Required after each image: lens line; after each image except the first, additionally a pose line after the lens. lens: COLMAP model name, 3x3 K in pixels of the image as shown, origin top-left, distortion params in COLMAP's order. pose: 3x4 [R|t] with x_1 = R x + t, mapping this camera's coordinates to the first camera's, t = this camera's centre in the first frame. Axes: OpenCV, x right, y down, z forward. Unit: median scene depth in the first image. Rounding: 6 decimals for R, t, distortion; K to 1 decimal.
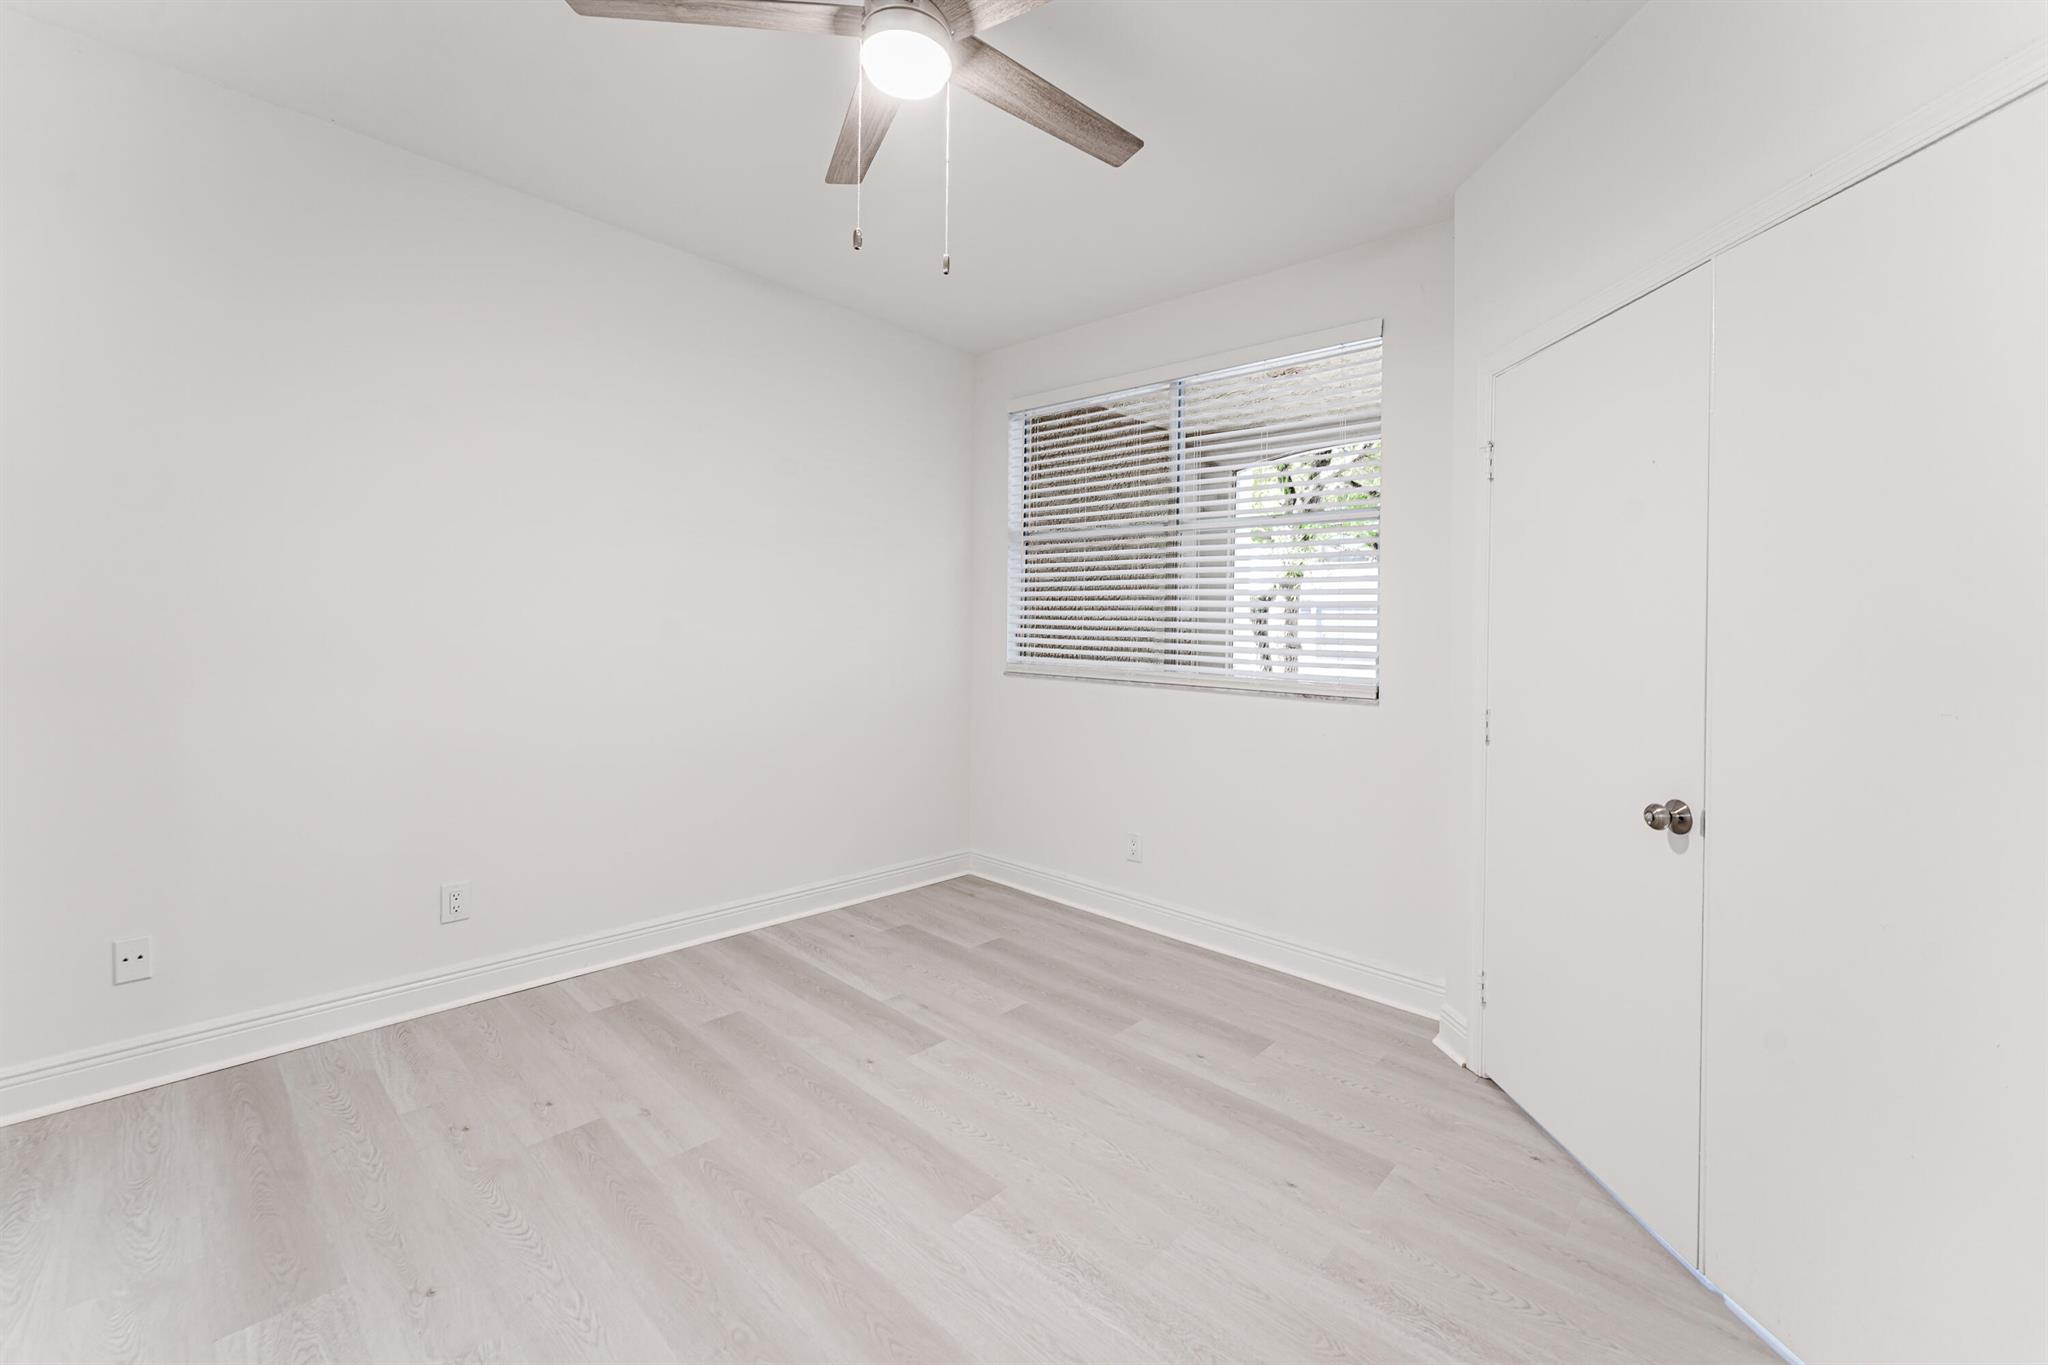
lens RADIAL K [[855.7, 0, 1016.8], [0, 855.7, 674.9], [0, 0, 1]] dist [-0.005719, -0.000444]
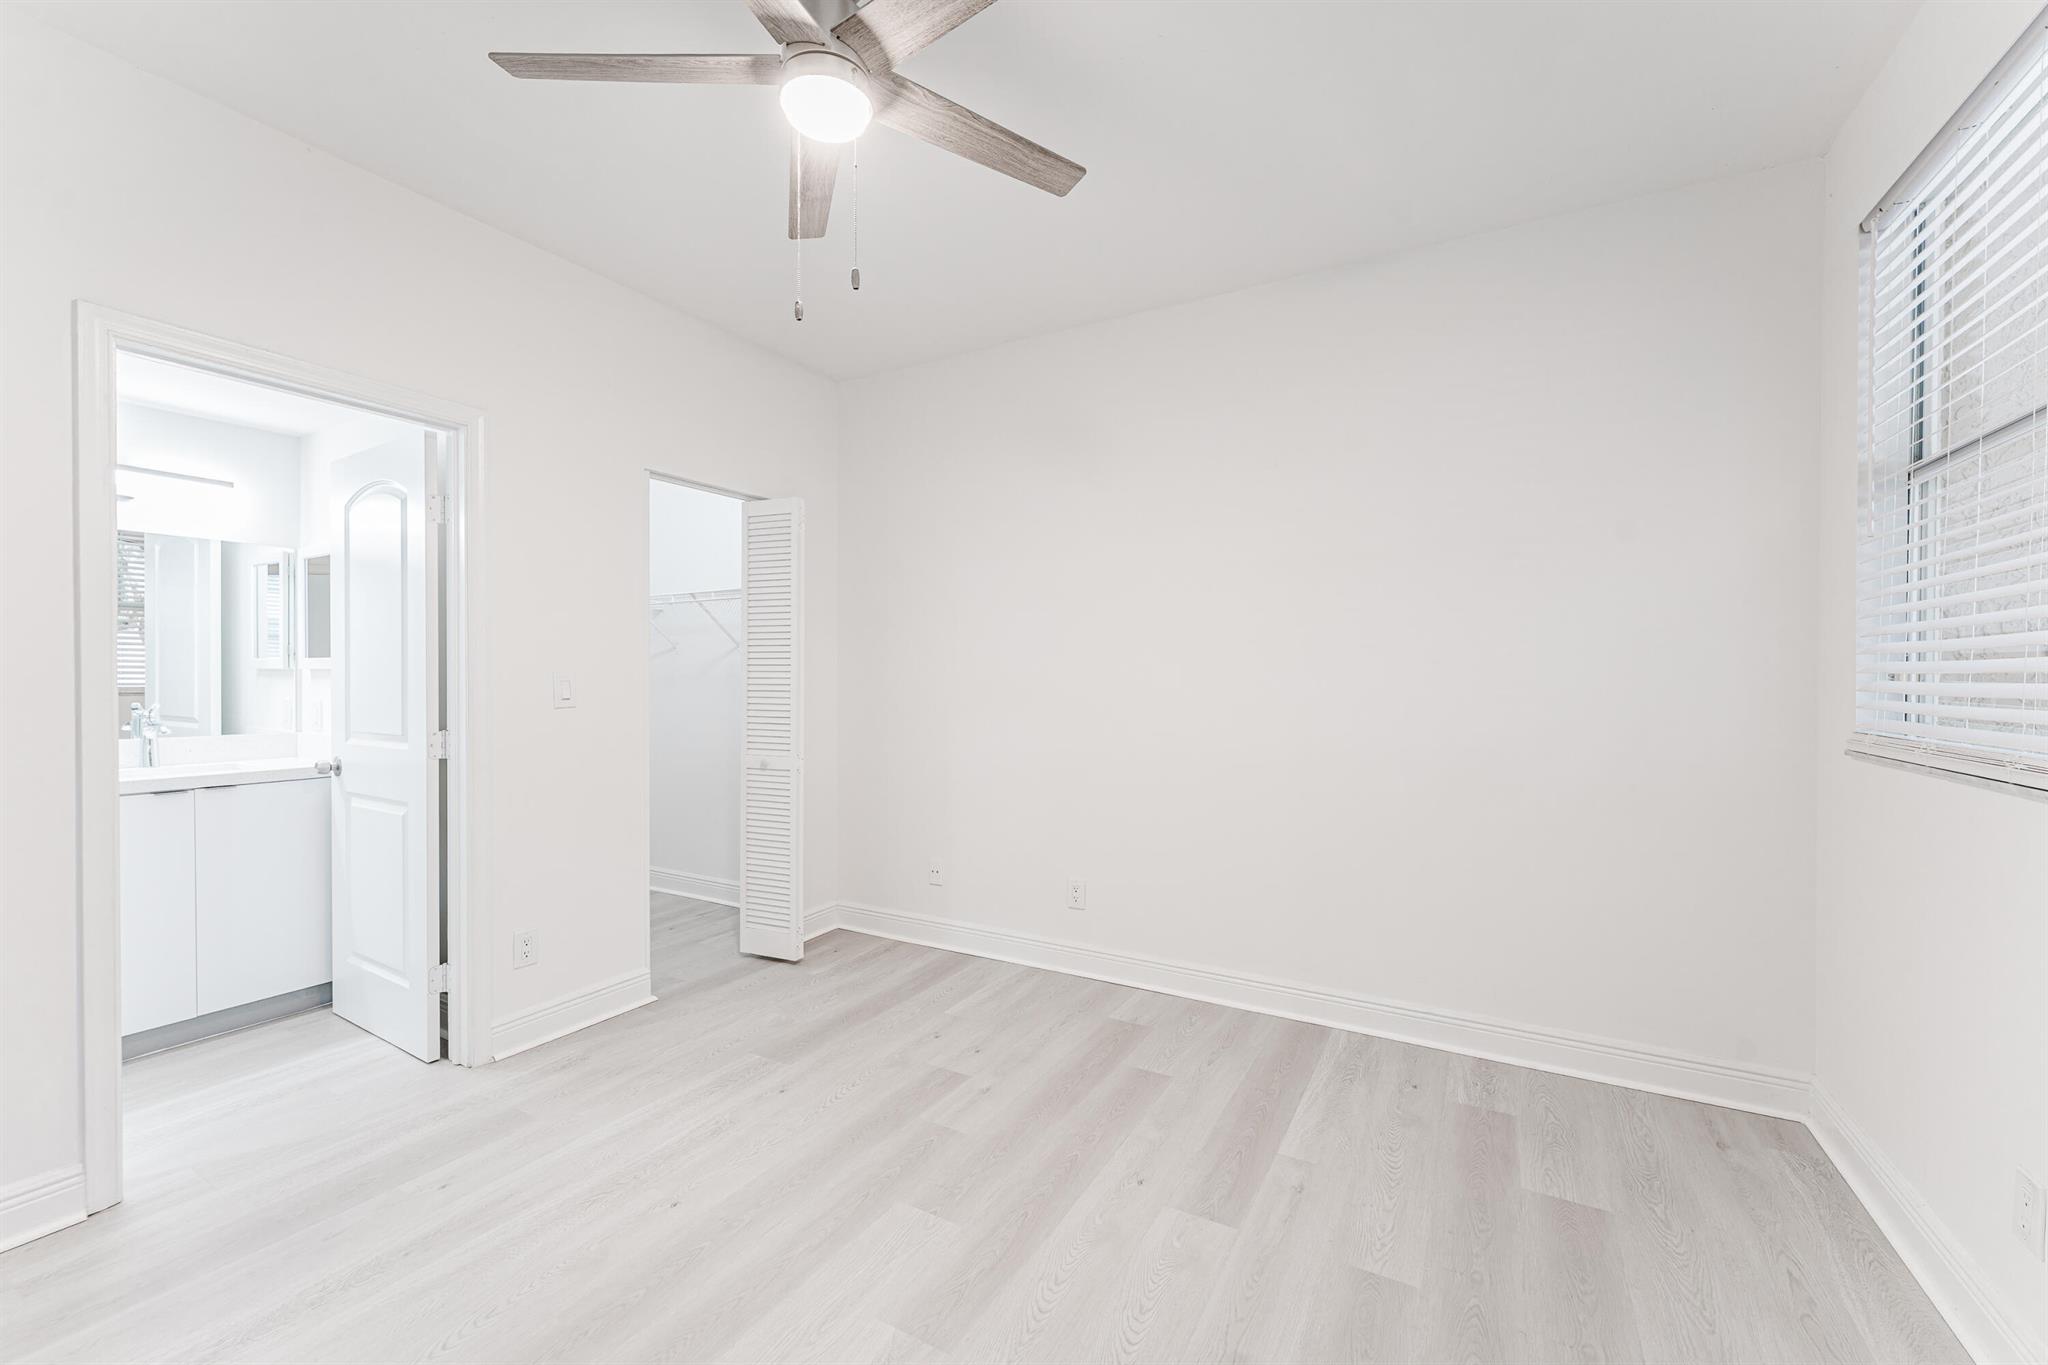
lens RADIAL K [[835.9, 0, 1020.2], [0, 835.9, 695.3], [0, 0, 1]] dist [-0.007780, -0.000055]
pose [[0.219029, -0.004982, -0.975706, 0.544633], [-0.048066, 0.998718, -0.015890, -0.007103], [0.974534, 0.050378, 0.218509, 0.611636]]
